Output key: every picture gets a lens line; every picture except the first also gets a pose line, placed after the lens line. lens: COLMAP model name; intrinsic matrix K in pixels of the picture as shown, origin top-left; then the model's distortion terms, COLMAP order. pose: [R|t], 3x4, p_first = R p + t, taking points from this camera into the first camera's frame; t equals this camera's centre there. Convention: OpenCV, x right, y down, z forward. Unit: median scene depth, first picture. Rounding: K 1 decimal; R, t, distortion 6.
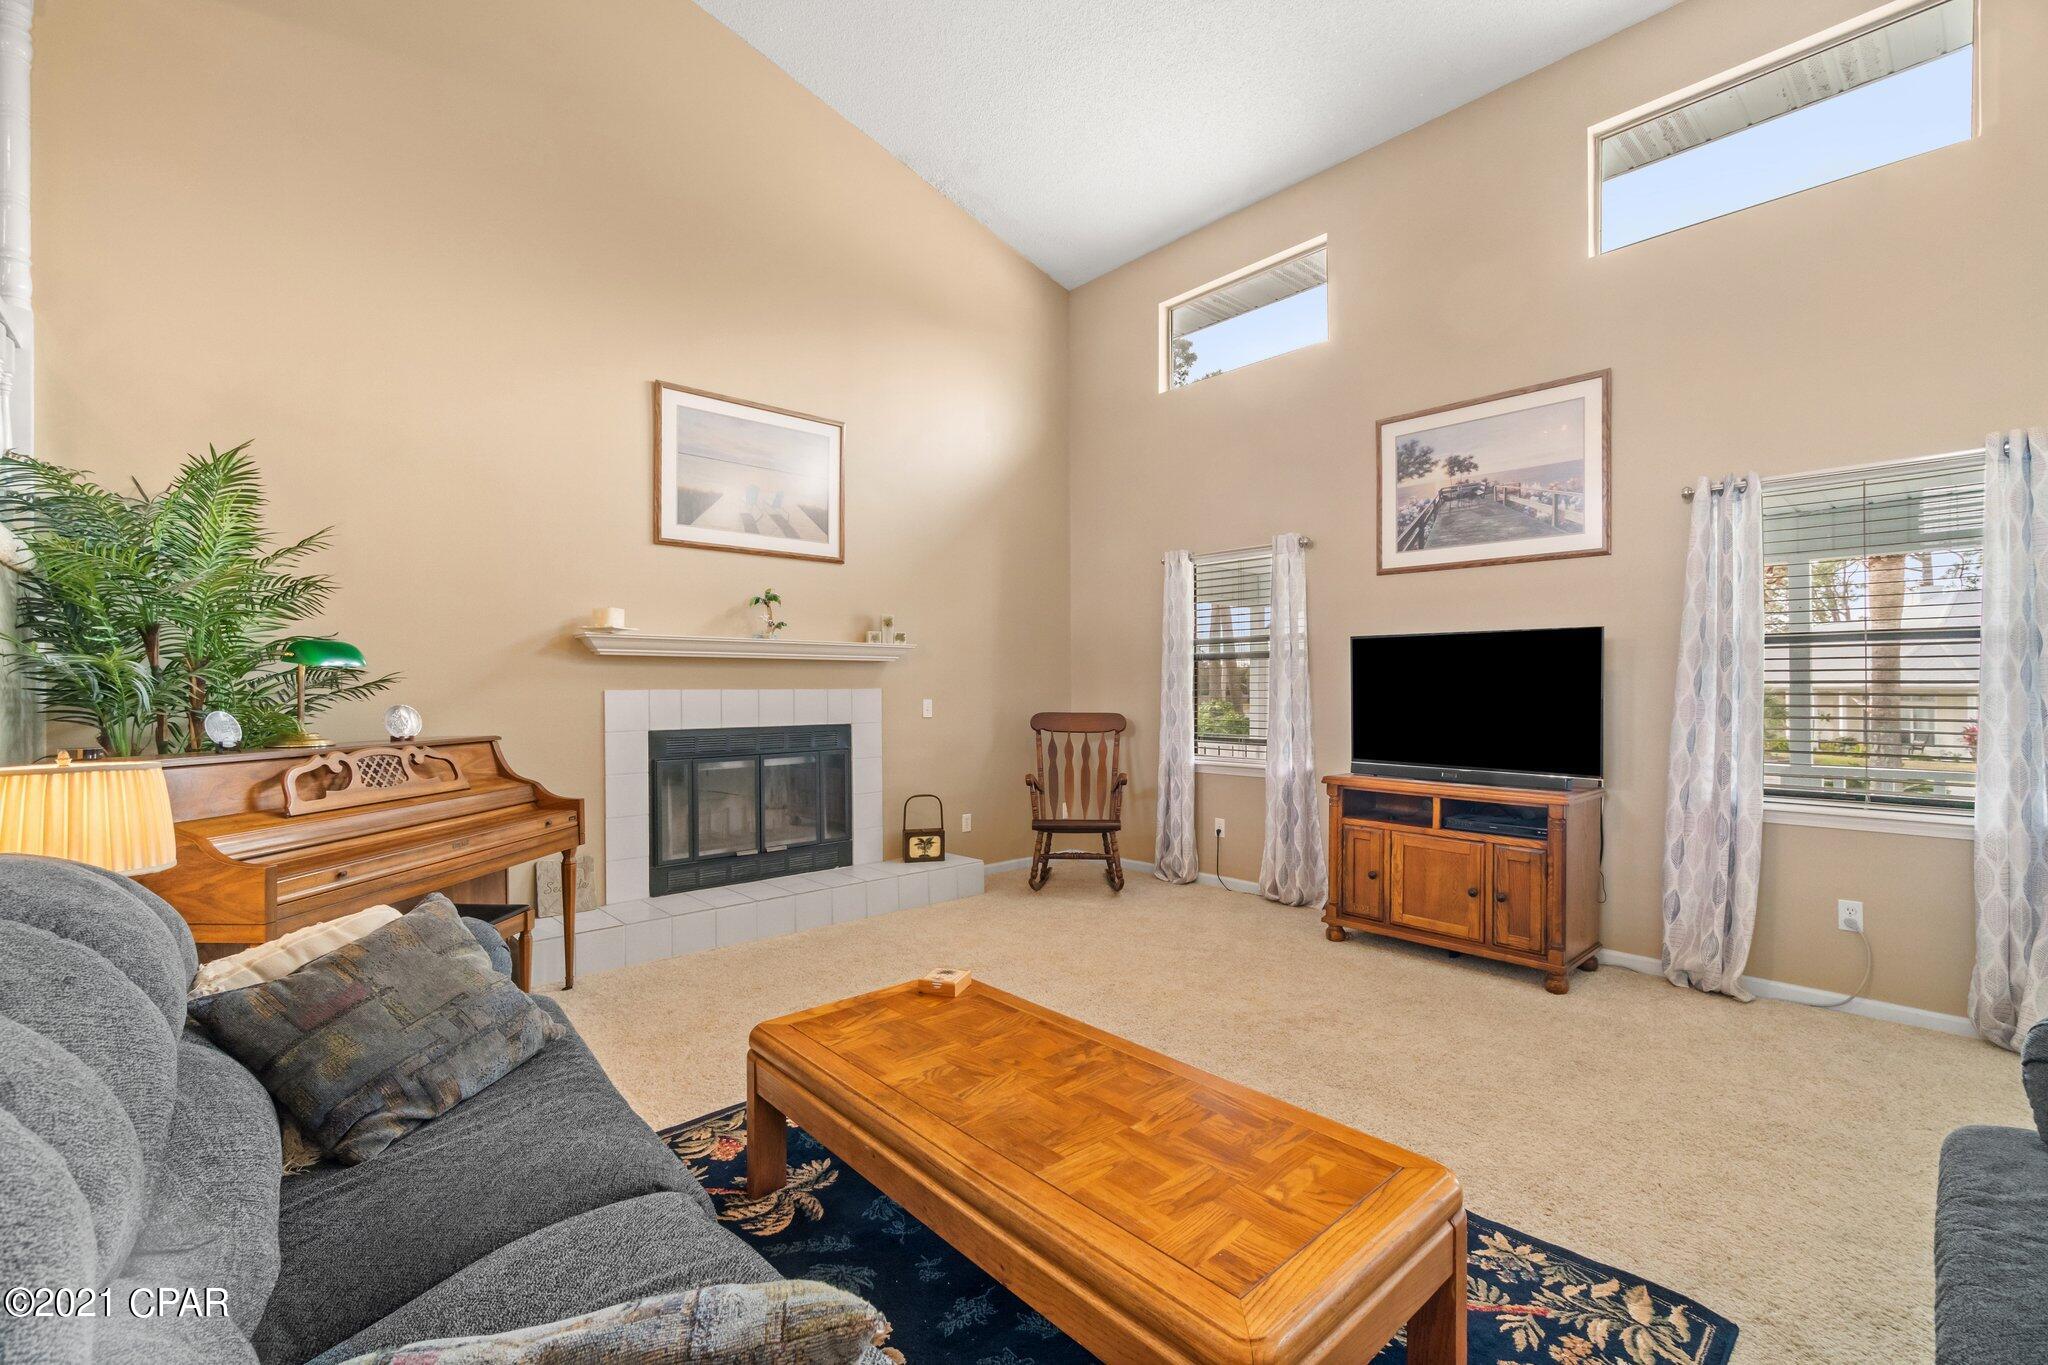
lens RADIAL K [[882.6, 0, 1024.0], [0, 882.6, 682.5], [0, 0, 1]] dist [-0.001004, 0.001022]
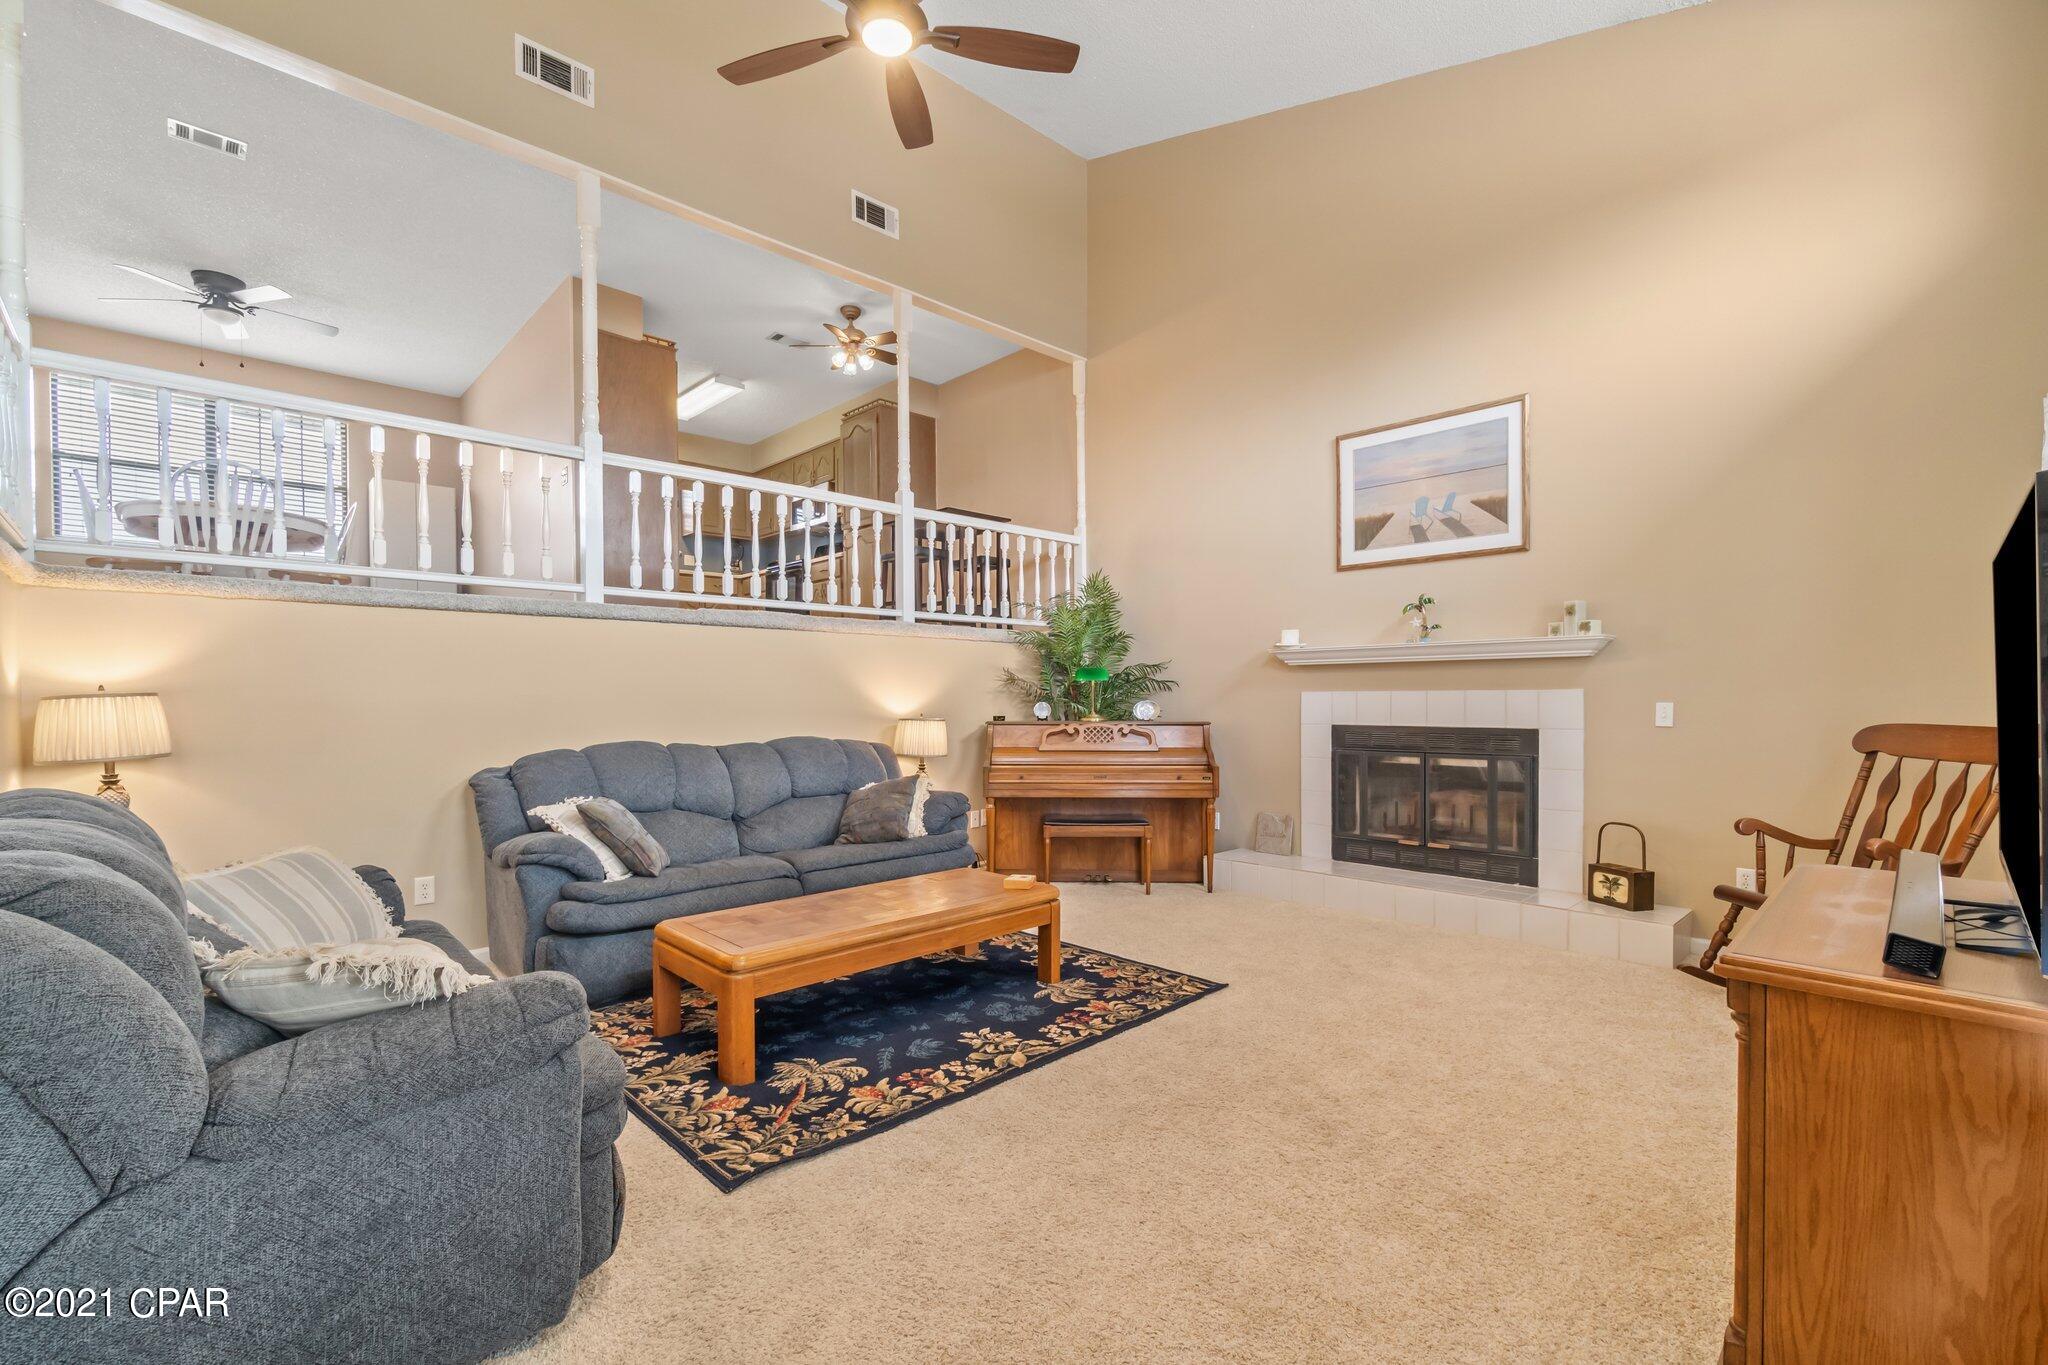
lens RADIAL K [[883.9, 0, 1028.4], [0, 883.9, 712.4], [0, 0, 1]] dist [0.000270, 0.000057]
pose [[0.026558, 0.018049, -0.999484, 0.804487], [0.010312, 0.999779, 0.018328, 0.010153], [0.999594, -0.010794, 0.026366, 0.546599]]
